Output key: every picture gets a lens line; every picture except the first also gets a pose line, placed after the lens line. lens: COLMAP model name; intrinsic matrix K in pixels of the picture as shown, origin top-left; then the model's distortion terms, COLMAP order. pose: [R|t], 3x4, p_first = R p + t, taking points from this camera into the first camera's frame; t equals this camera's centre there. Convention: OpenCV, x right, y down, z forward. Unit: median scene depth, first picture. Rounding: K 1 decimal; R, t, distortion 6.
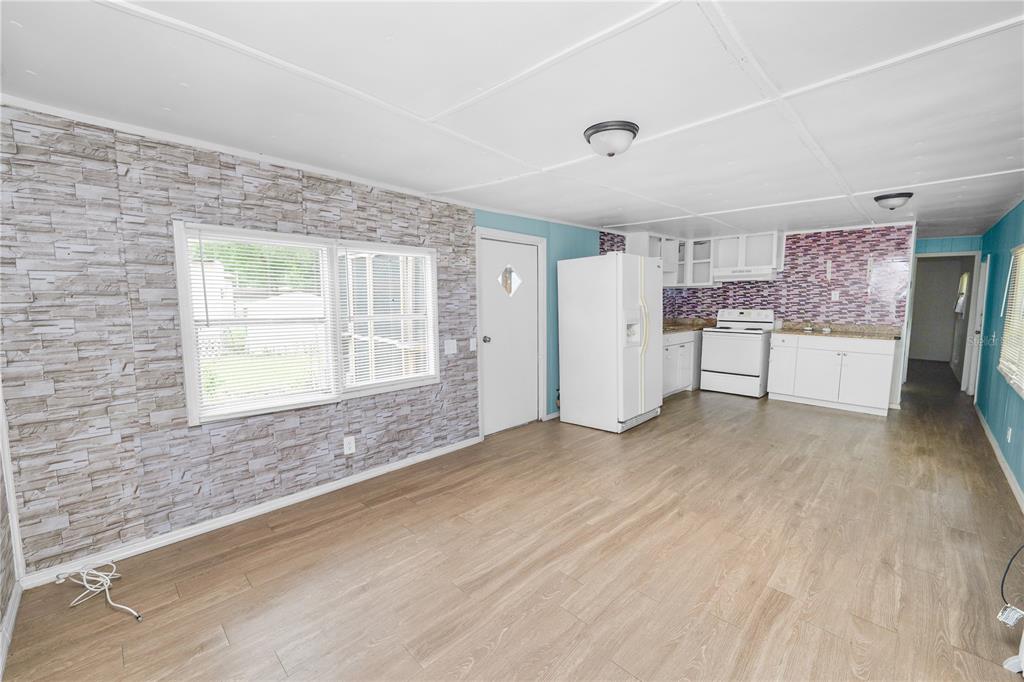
lens RADIAL K [[416.9, 0, 510.0], [0, 416.9, 341.5], [0, 0, 1]] dist [-0.011857, -0.000058]
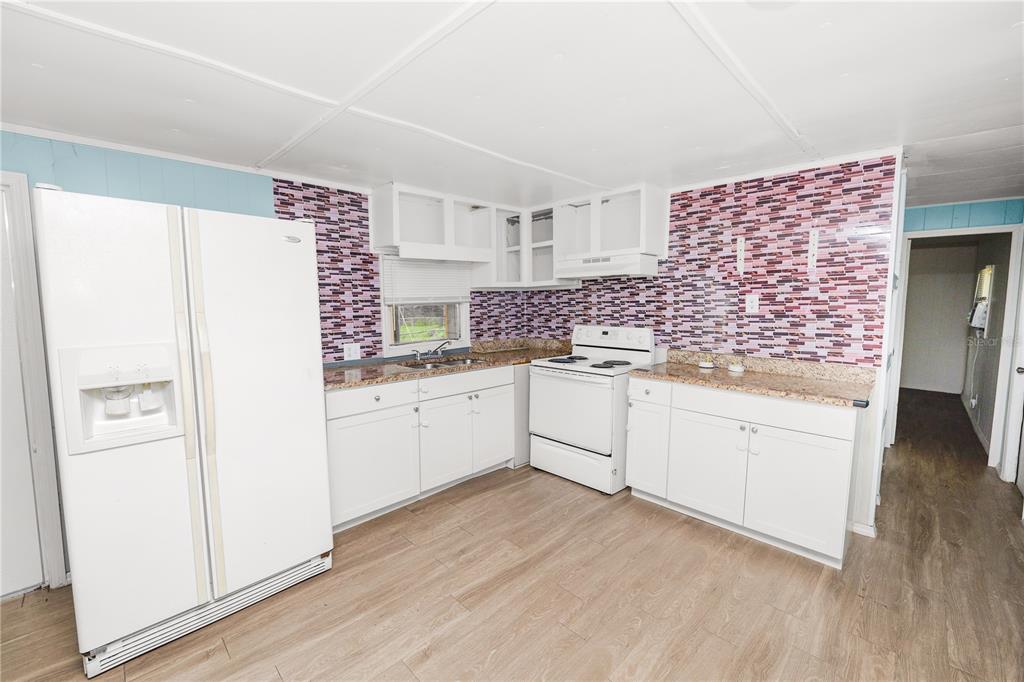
lens RADIAL K [[416.3, 0, 508.3], [0, 416.3, 340.1], [0, 0, 1]] dist [-0.011092, -0.000006]
pose [[0.999989, 0.000581, -0.004583, 0.700431], [-0.000624, 0.999955, -0.009420, -0.086758], [0.004577, 0.009423, 0.999945, 0.691150]]
